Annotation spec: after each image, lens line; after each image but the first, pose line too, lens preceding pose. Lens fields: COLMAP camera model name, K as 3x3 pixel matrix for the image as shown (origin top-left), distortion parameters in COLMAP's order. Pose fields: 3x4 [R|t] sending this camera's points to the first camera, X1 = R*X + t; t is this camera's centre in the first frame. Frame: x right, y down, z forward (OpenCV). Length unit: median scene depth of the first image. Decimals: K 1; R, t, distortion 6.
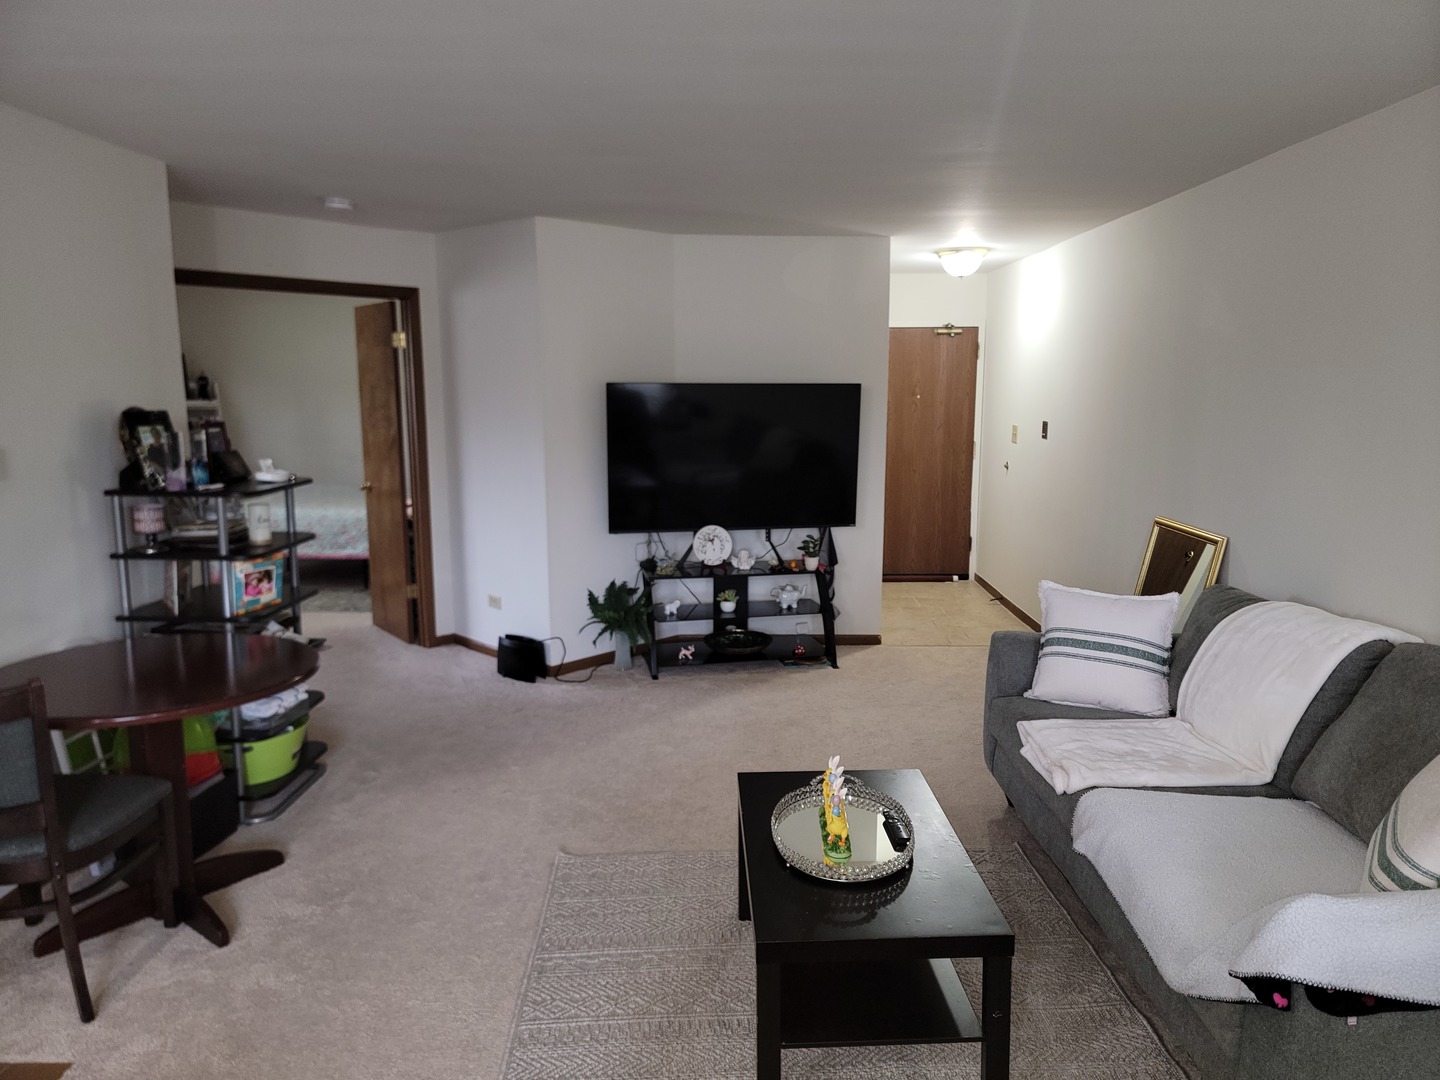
lens RADIAL K [[1011.2, 0, 726.1], [0, 1011.2, 539.1], [0, 0, 1]] dist [0.048864, -0.009183]
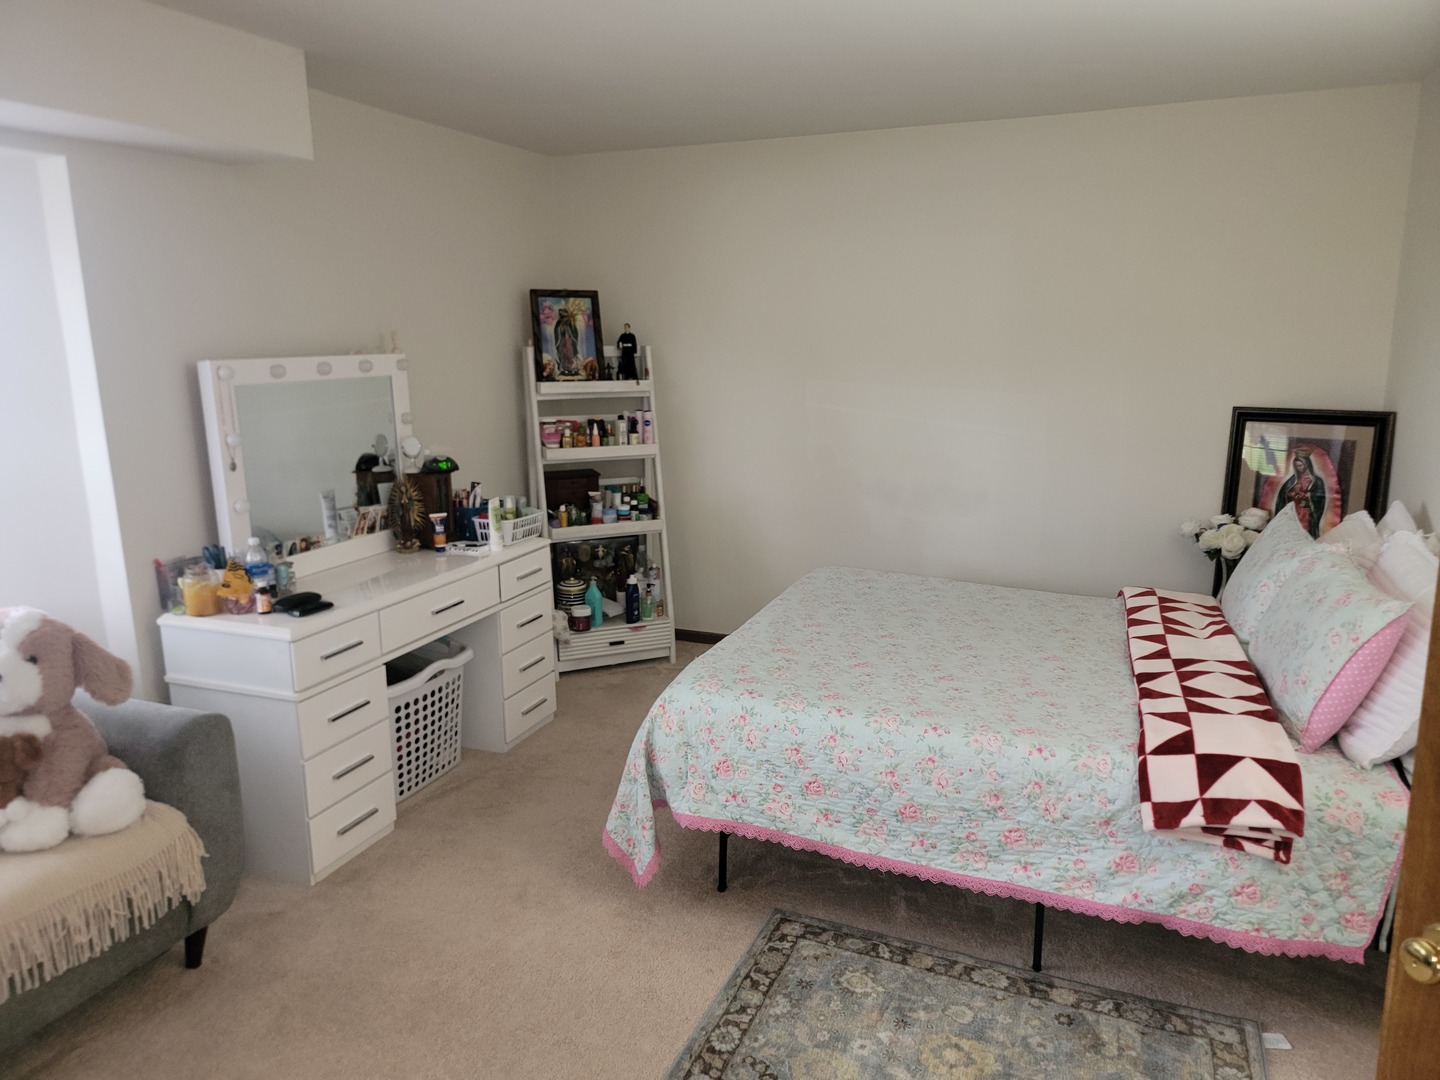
lens RADIAL K [[1011.2, 0, 720.0], [0, 1011.2, 541.3], [0, 0, 1]] dist [0.048864, -0.009183]
pose [[0.931910, 0.061987, -0.357355, -0.276509], [-0.043876, 0.997318, 0.058574, -0.086257], [0.360027, -0.038906, 0.932130, 0.532825]]
